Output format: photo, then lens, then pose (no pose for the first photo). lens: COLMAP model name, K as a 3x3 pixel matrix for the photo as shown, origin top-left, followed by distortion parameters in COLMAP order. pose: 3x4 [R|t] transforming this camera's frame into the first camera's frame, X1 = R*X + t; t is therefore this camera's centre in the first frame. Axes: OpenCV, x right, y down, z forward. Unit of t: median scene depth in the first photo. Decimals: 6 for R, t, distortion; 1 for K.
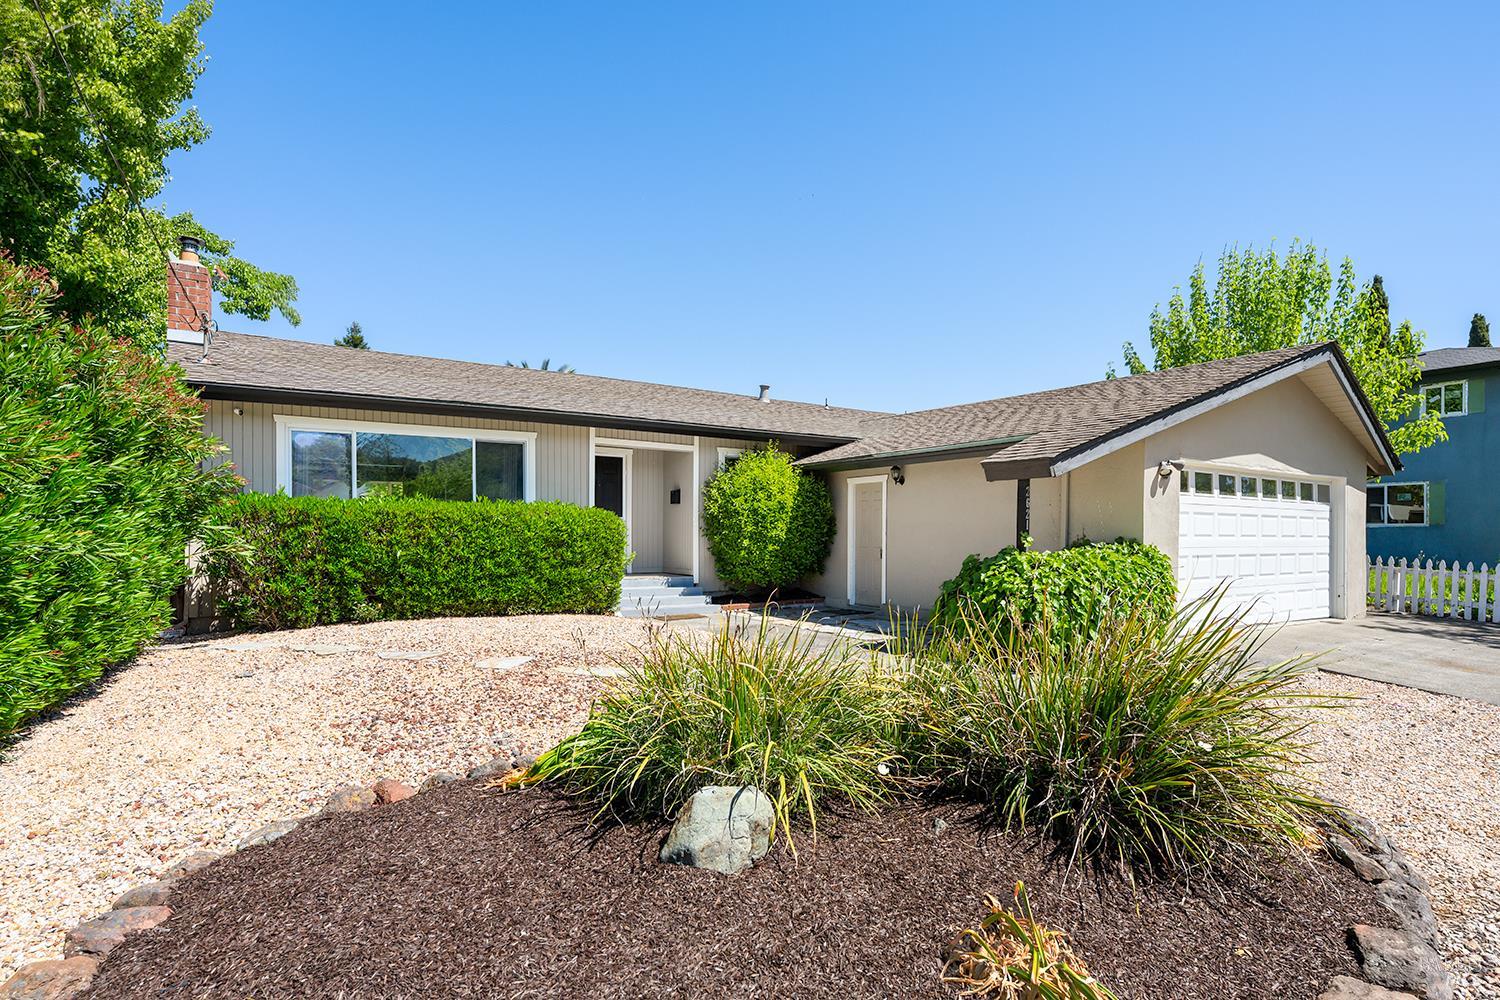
lens RADIAL K [[752.5, 0, 748.7], [0, 752.5, 509.6], [0, 0, 1]] dist [0.002773, -0.002035]
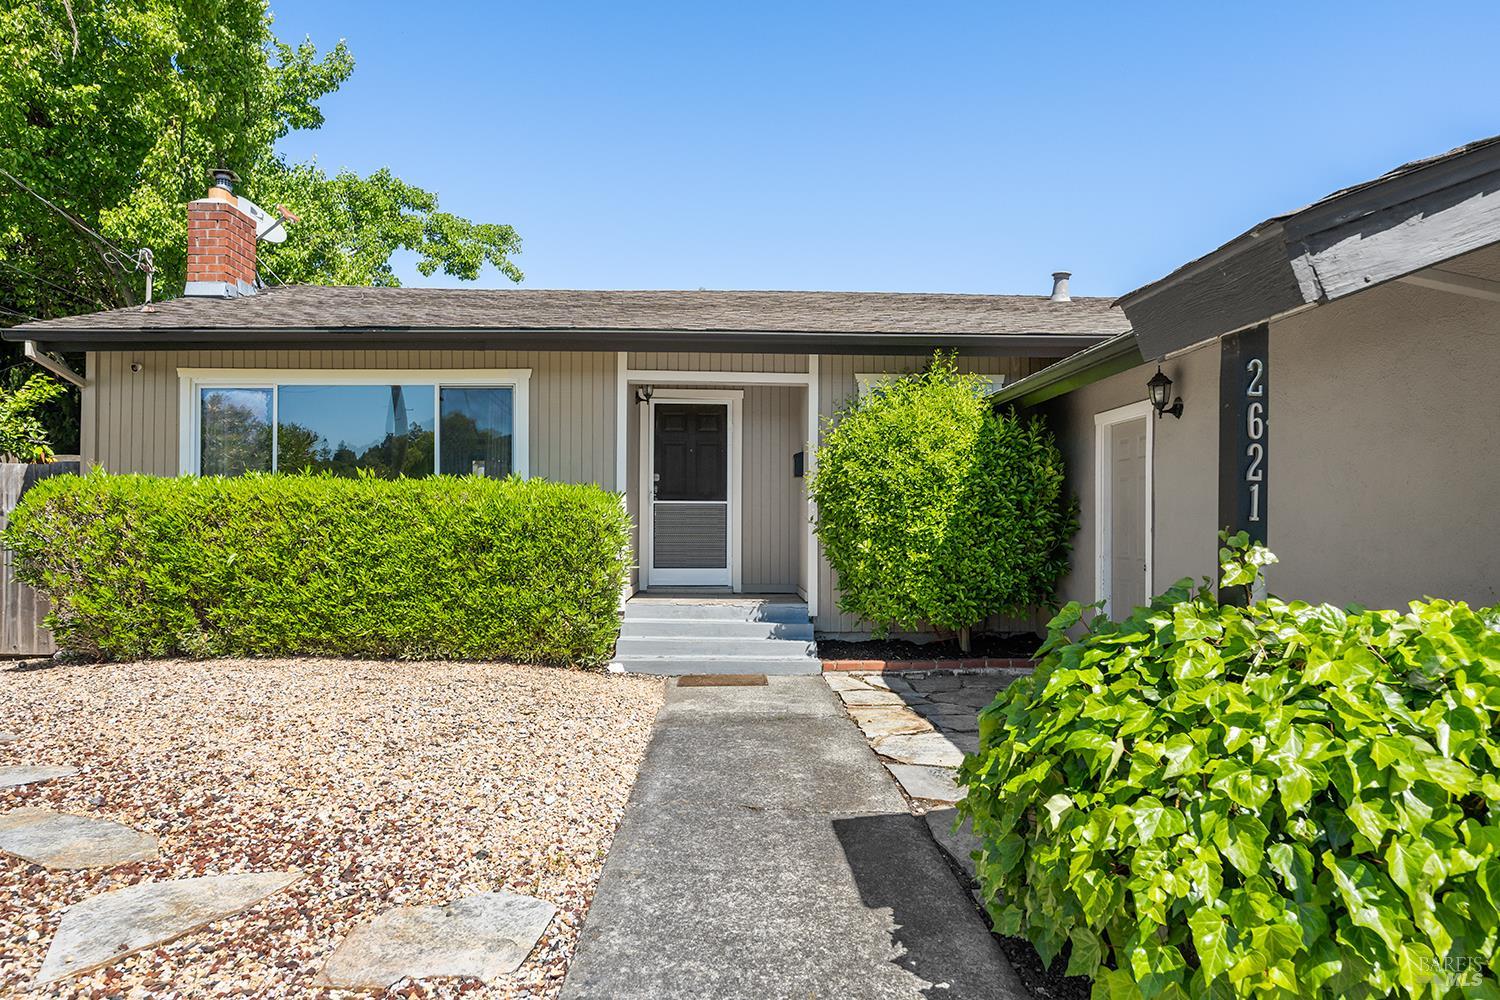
lens RADIAL K [[904.4, 0, 753.1], [0, 904.4, 503.9], [0, 0, 1]] dist [-0.009568, 0.000304]
pose [[0.864696, -0.009637, -0.502204, 0.249249], [0.014131, 0.999887, 0.005143, 0.010165], [0.502097, -0.011544, 0.864734, 0.420428]]
